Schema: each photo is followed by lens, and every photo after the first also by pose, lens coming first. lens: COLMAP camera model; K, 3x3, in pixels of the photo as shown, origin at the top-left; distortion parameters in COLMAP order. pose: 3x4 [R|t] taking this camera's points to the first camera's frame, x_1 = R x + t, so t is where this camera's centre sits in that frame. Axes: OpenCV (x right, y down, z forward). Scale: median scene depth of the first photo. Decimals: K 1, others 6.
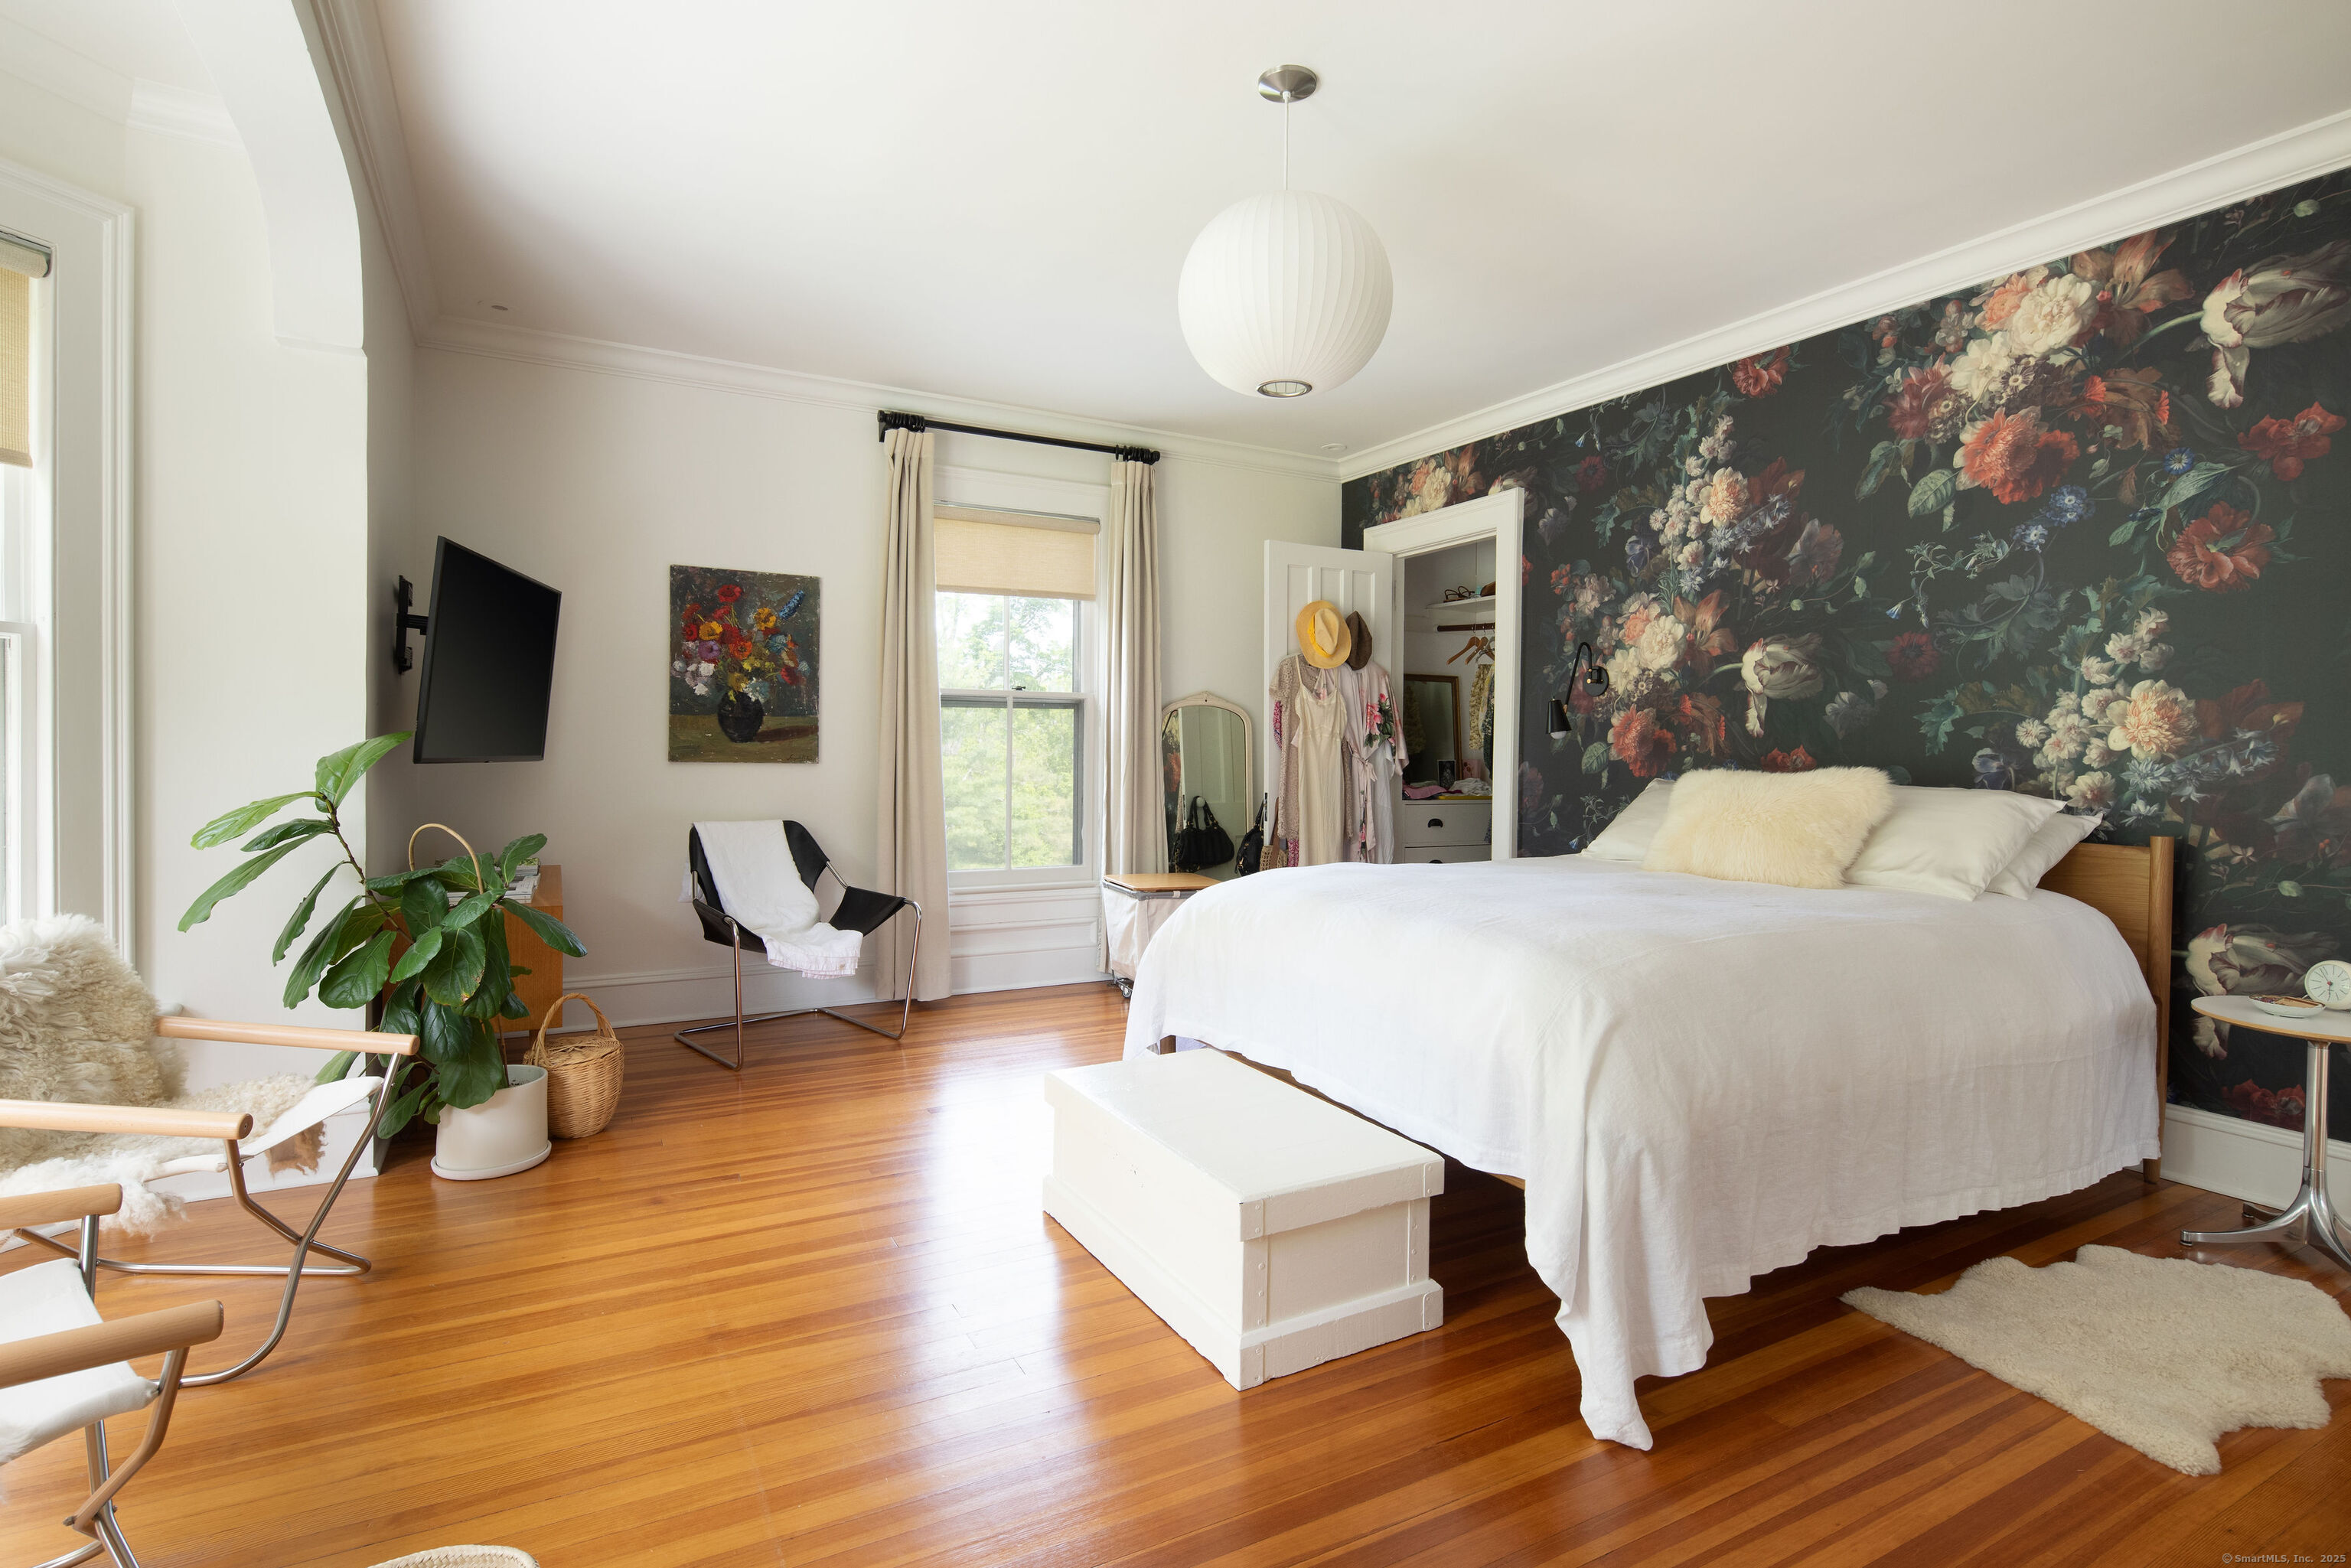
lens RADIAL K [[1143.2, 0, 1163.9], [0, 1143.2, 783.0], [0, 0, 1]] dist [-0.000743, 0.000943]
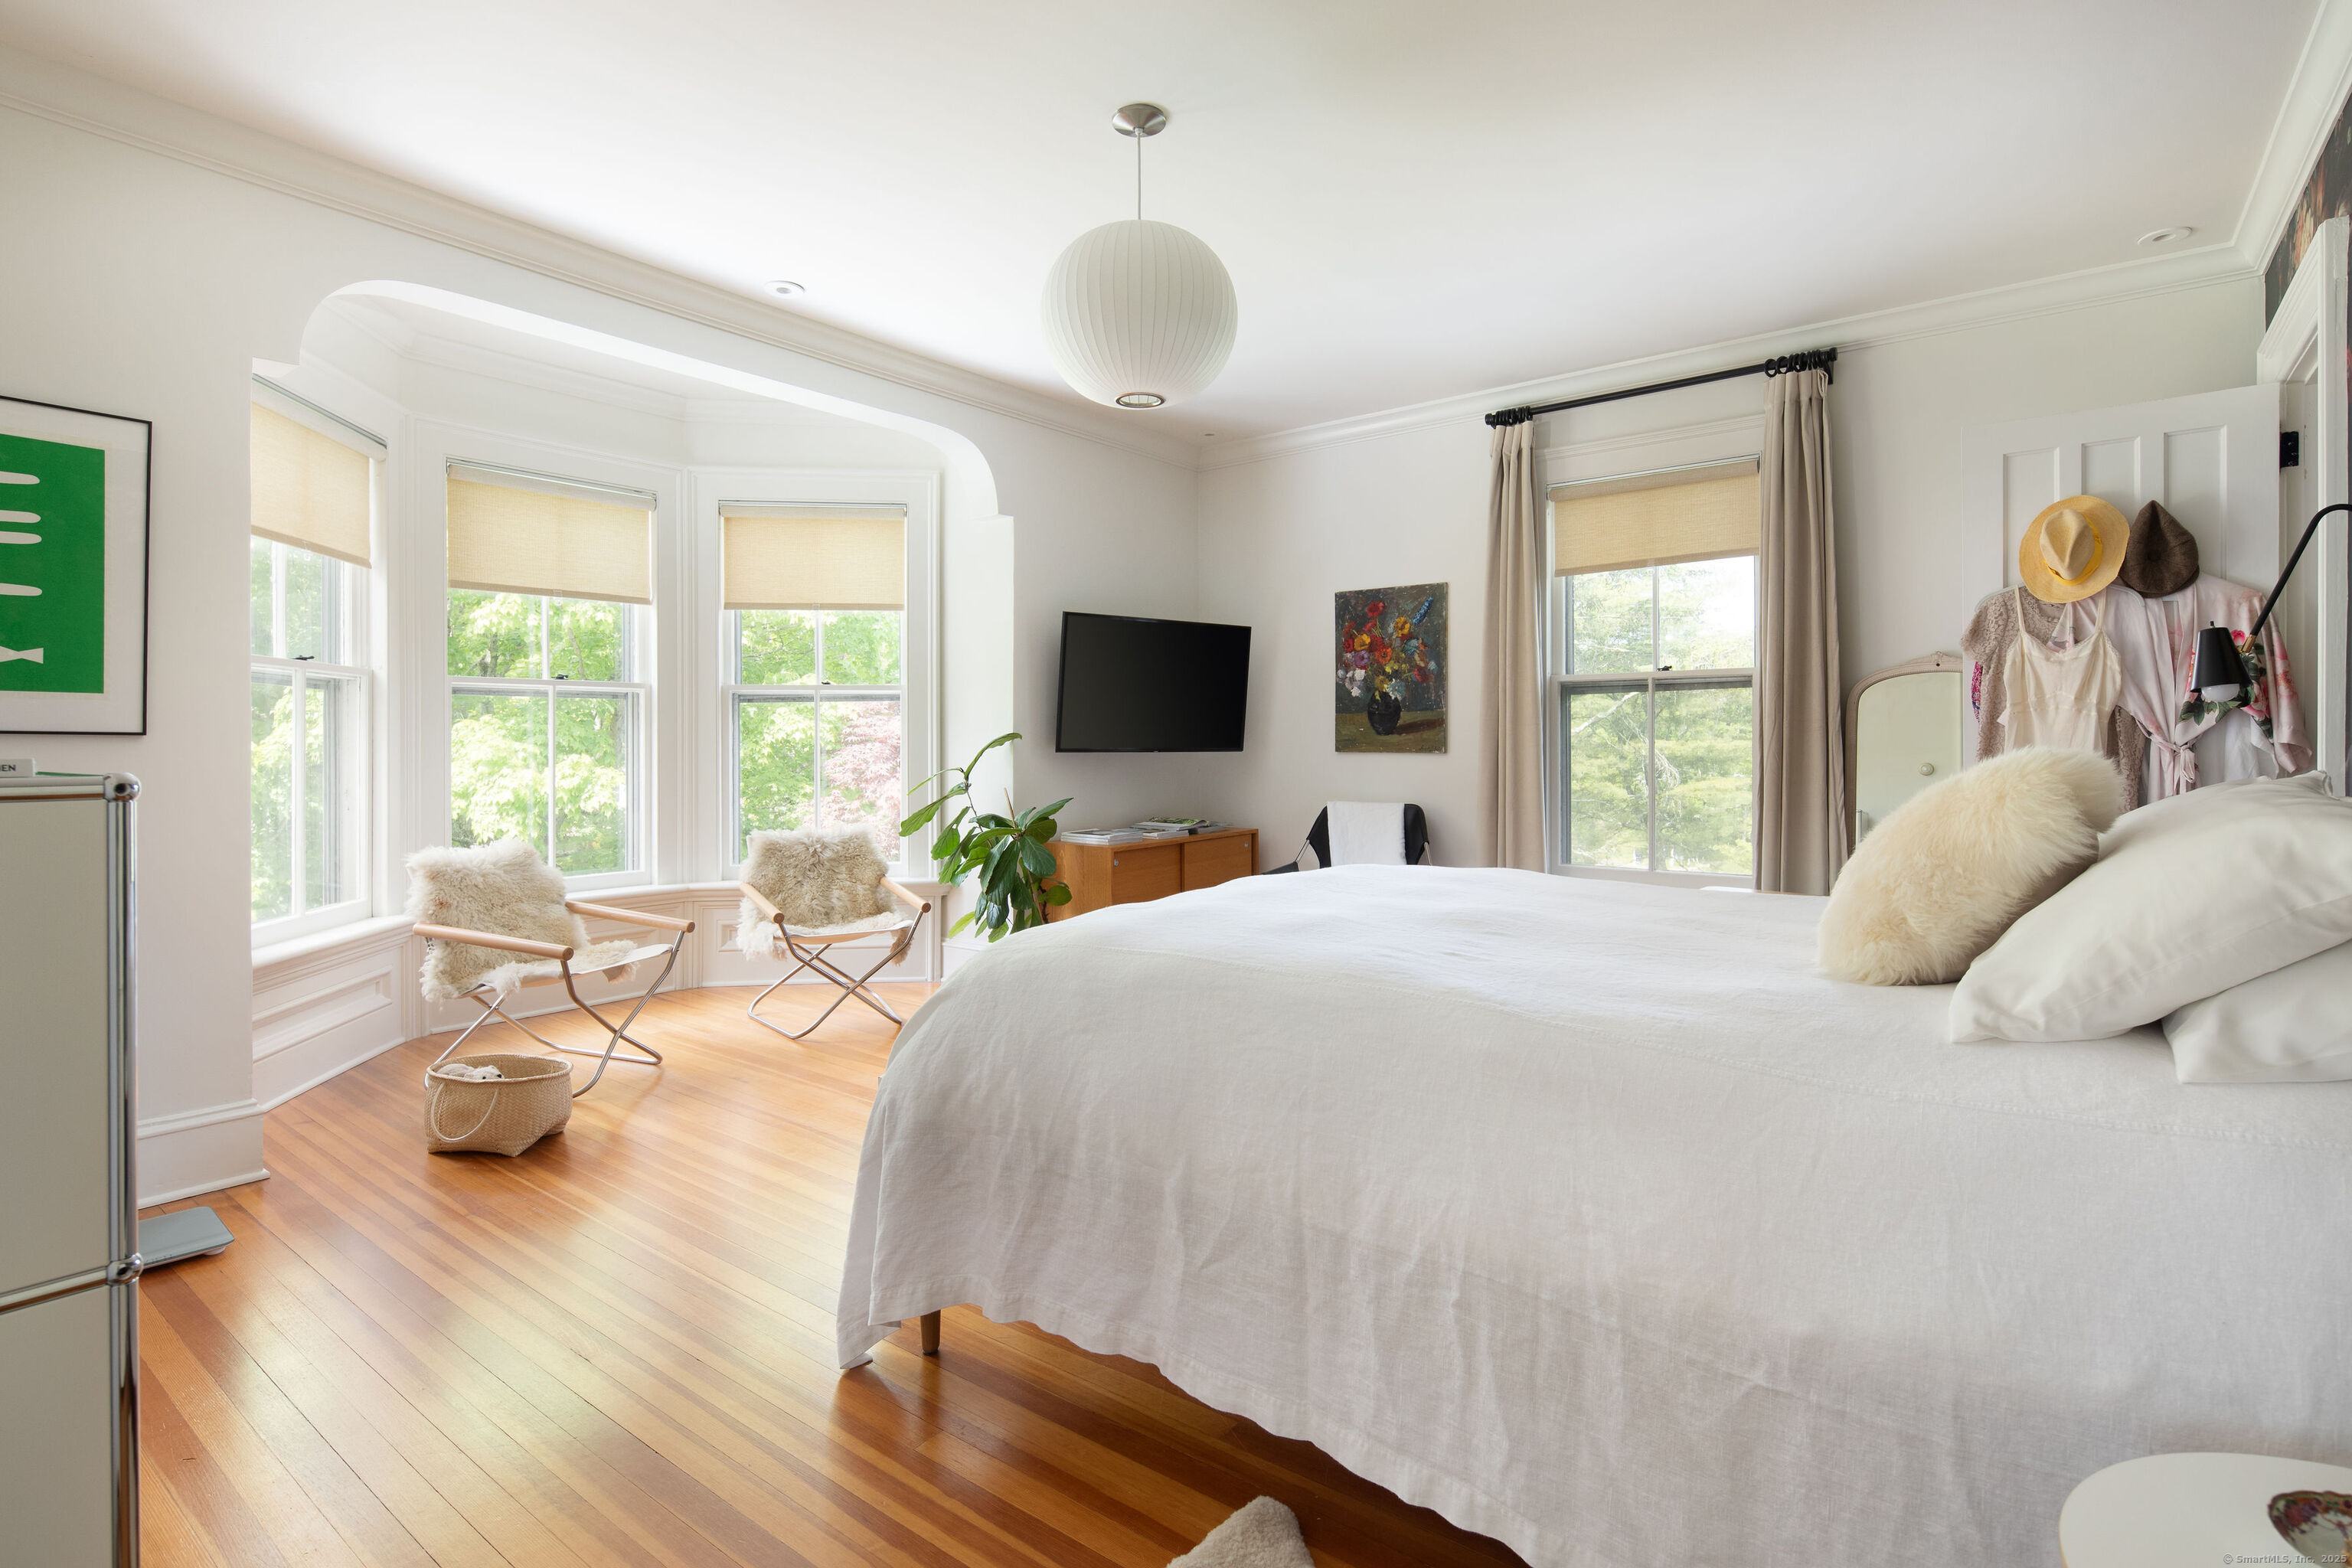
lens RADIAL K [[1143.8, 0, 1166.0], [0, 1143.8, 762.4], [0, 0, 1]] dist [-0.000743, 0.000943]
pose [[0.404087, 0.003905, -0.914712, 0.601204], [-0.017167, 0.999847, -0.003315, -0.000008], [0.914559, 0.017042, 0.404092, 0.322421]]
